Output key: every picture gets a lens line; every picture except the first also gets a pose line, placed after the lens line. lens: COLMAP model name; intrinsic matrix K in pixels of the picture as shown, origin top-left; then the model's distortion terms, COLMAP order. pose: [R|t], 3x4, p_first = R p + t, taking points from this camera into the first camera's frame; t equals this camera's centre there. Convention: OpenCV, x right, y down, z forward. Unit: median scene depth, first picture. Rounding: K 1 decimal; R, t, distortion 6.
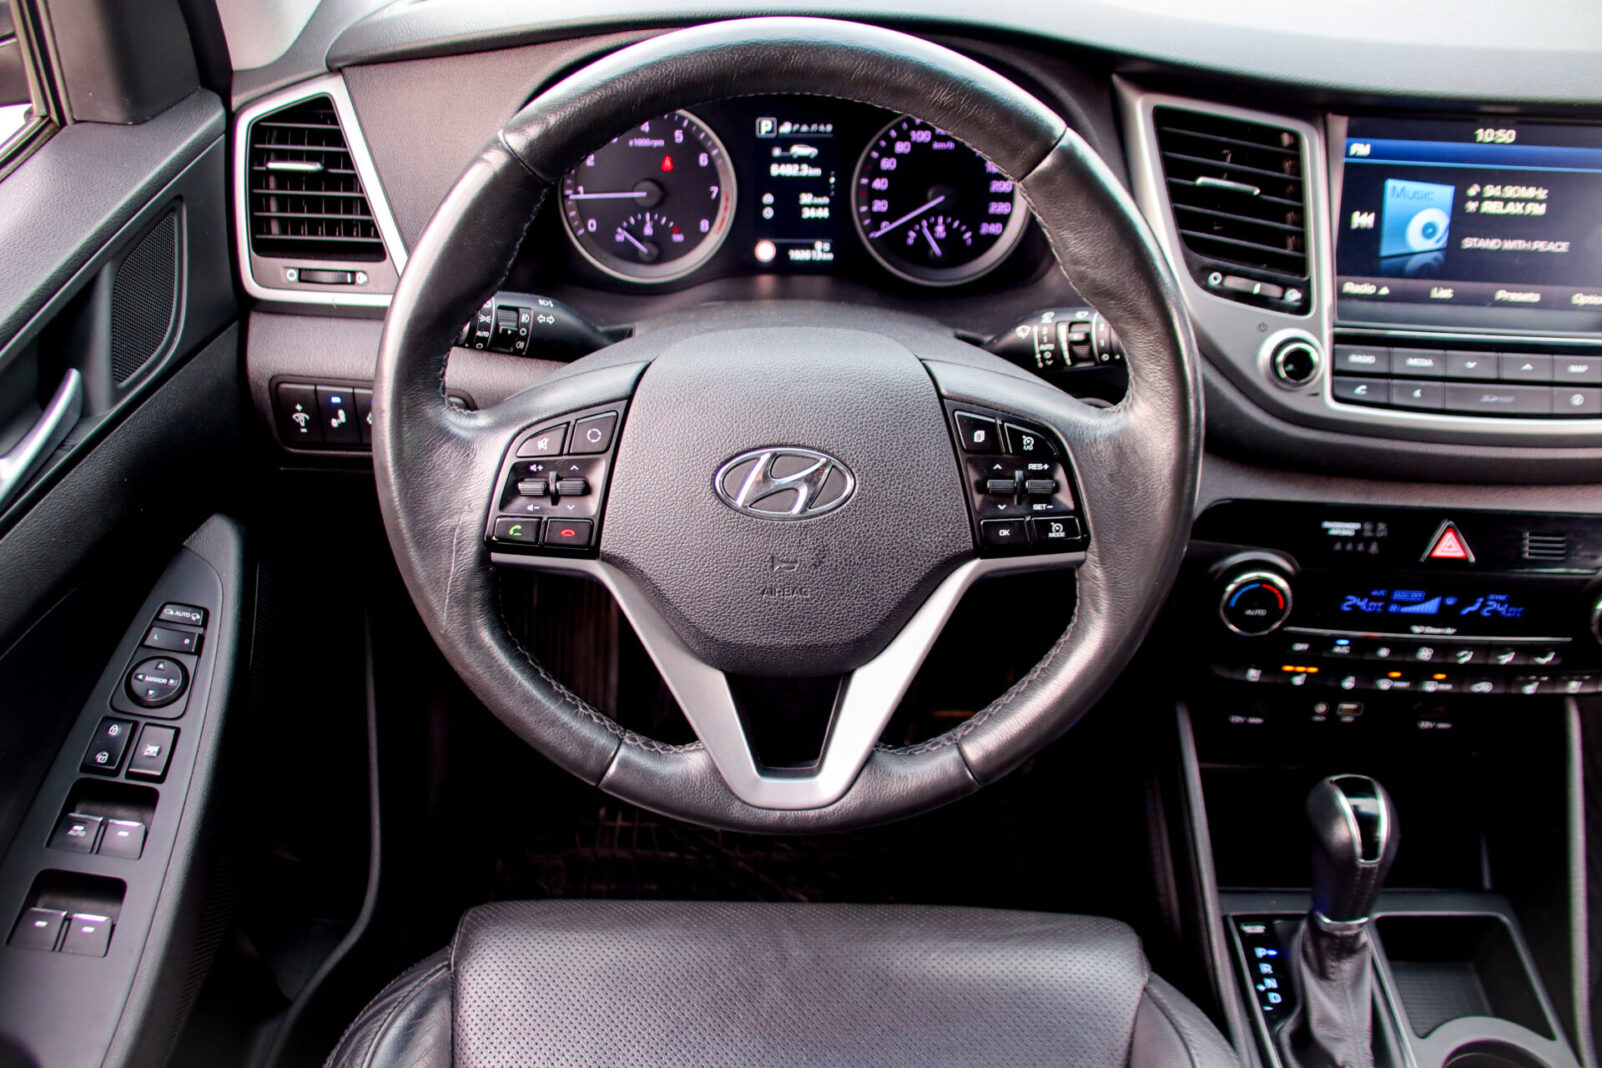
lens RADIAL K [[1310.0, 0, 793.9], [0, 1310.0, 544.7], [0, 0, 1]] dist [-0.141119, 0.094631]
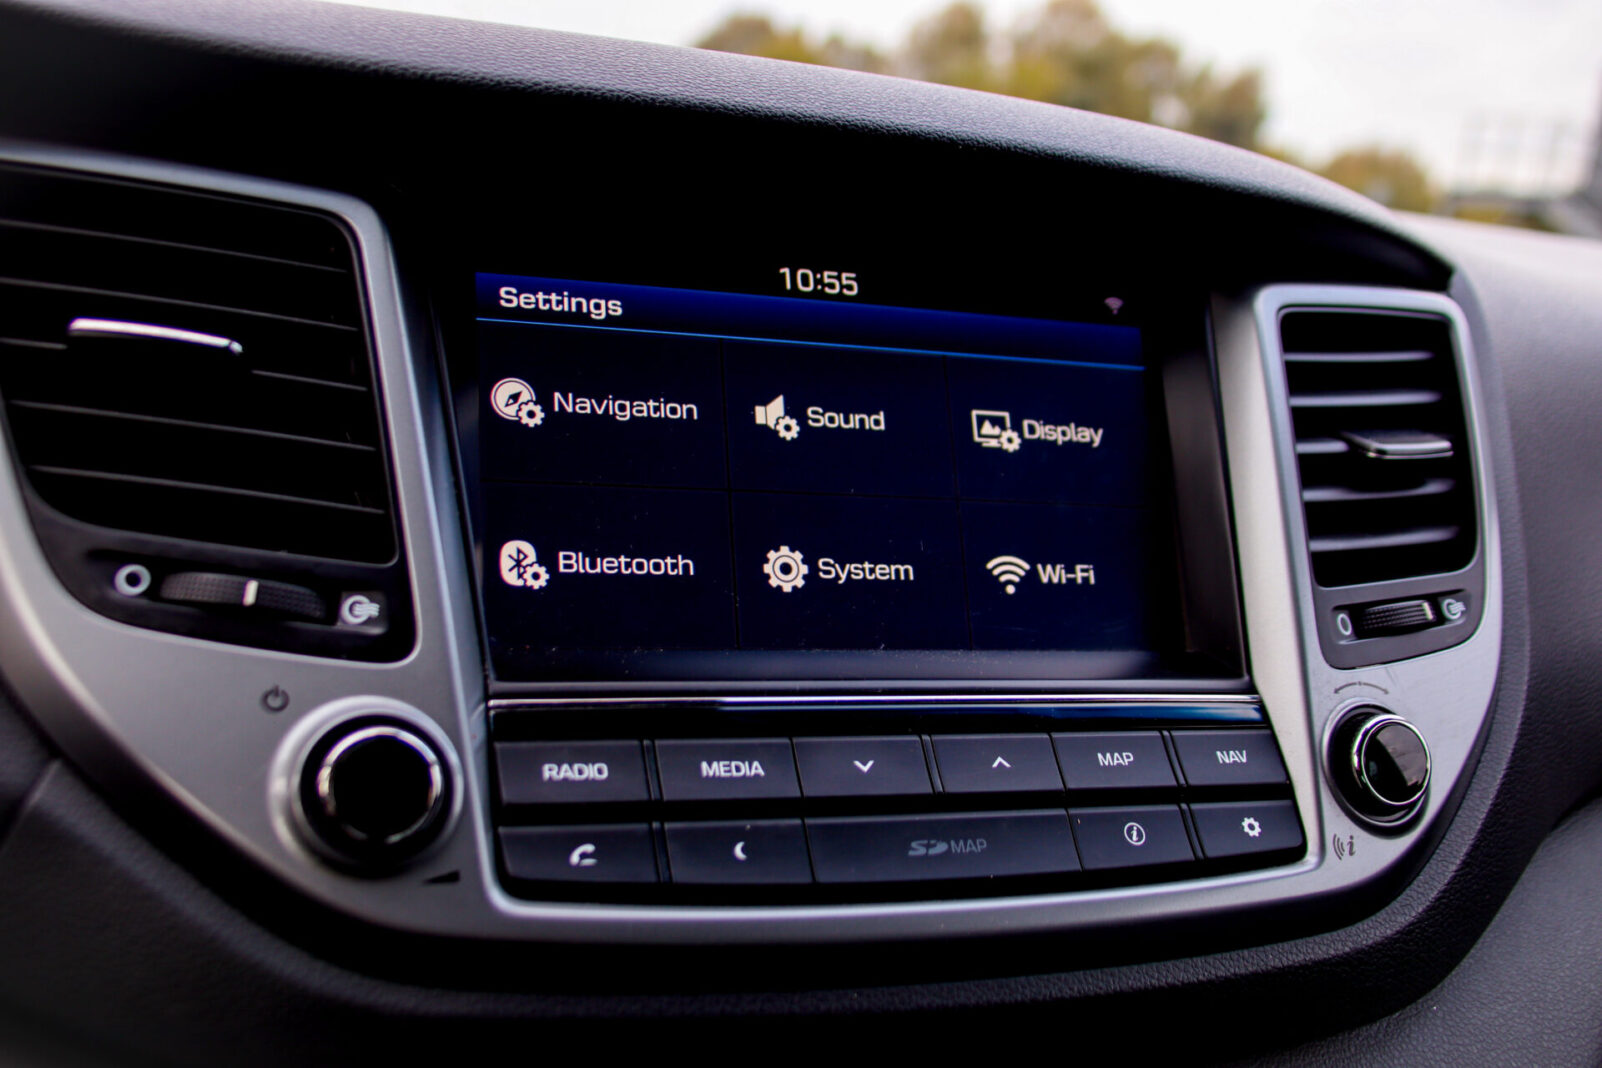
lens RADIAL K [[1659.6, 0, 796.6], [0, 1659.6, 533.3], [0, 0, 1]] dist [-0.037063, 0.000000]
pose [[0.913976, 0.021045, 0.405223, 0.310717], [0.183651, 0.869059, -0.459357, 0.020823], [-0.361830, 0.494261, 0.790434, 0.573635]]
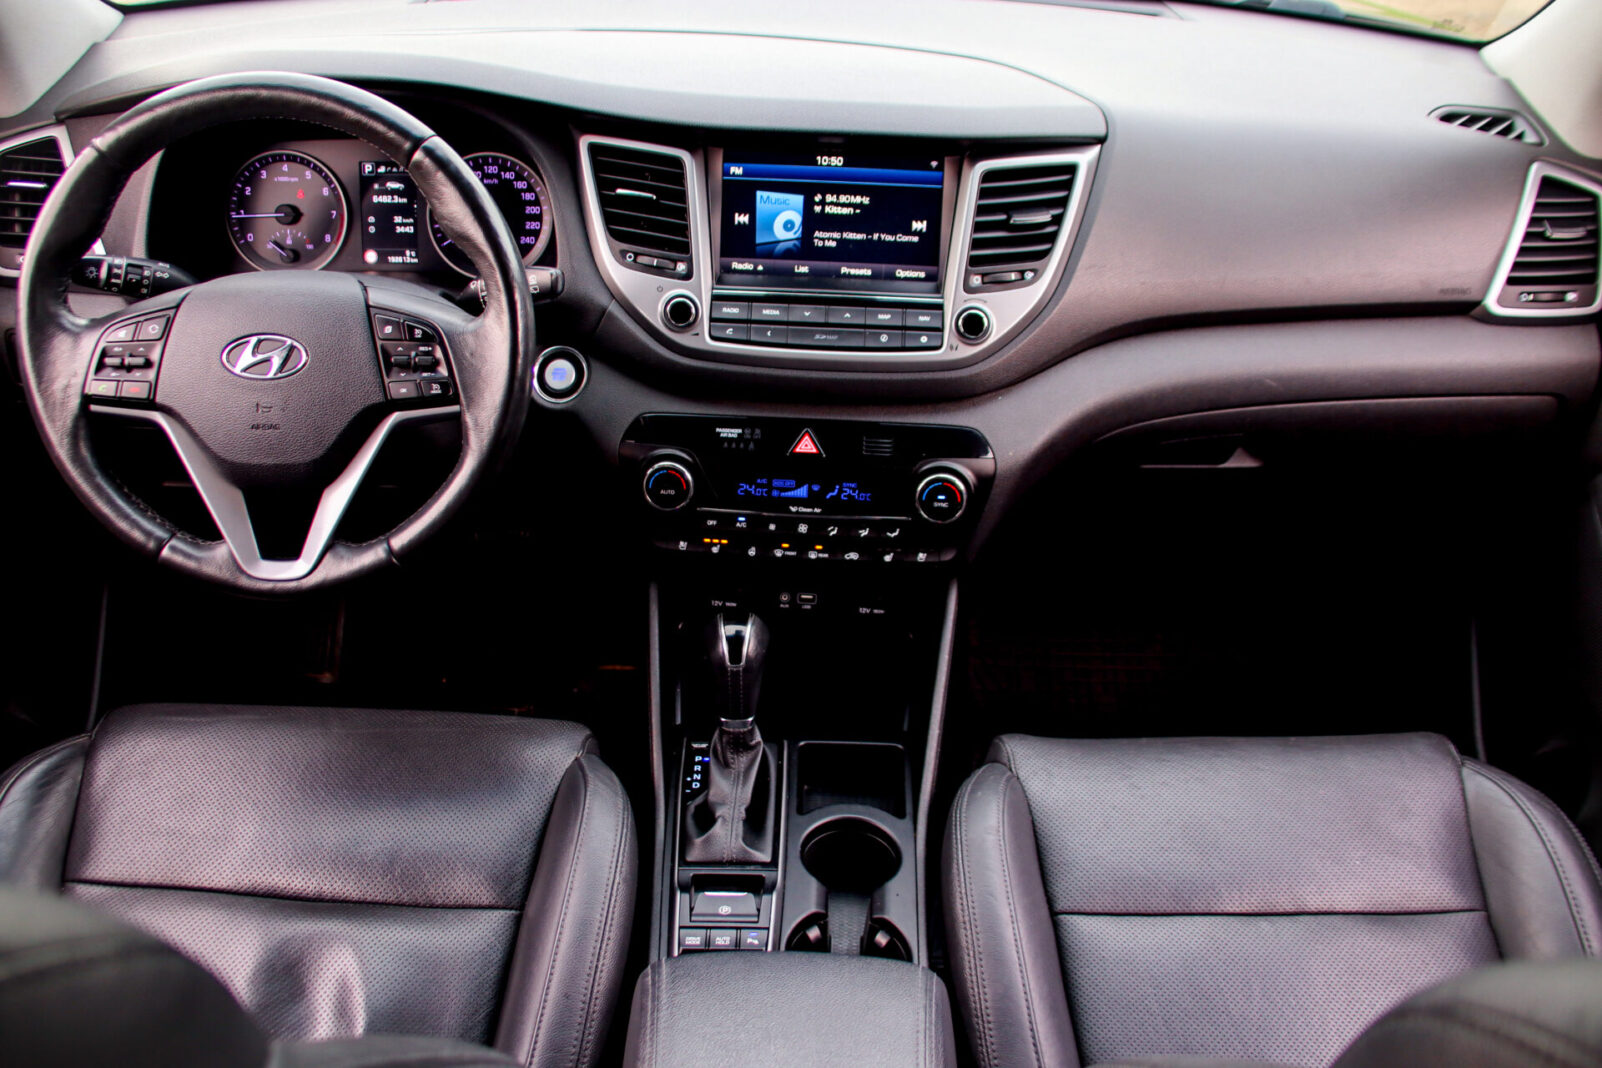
lens RADIAL K [[1310.0, 0, 801.4], [0, 1310.0, 533.3], [0, 0, 1]] dist [-0.141119, 0.094631]
pose [[0.999512, 0.013696, 0.028062, 0.484192], [-0.010305, 0.993007, -0.117602, 0.273417], [-0.029476, 0.117256, 0.992664, -0.427206]]
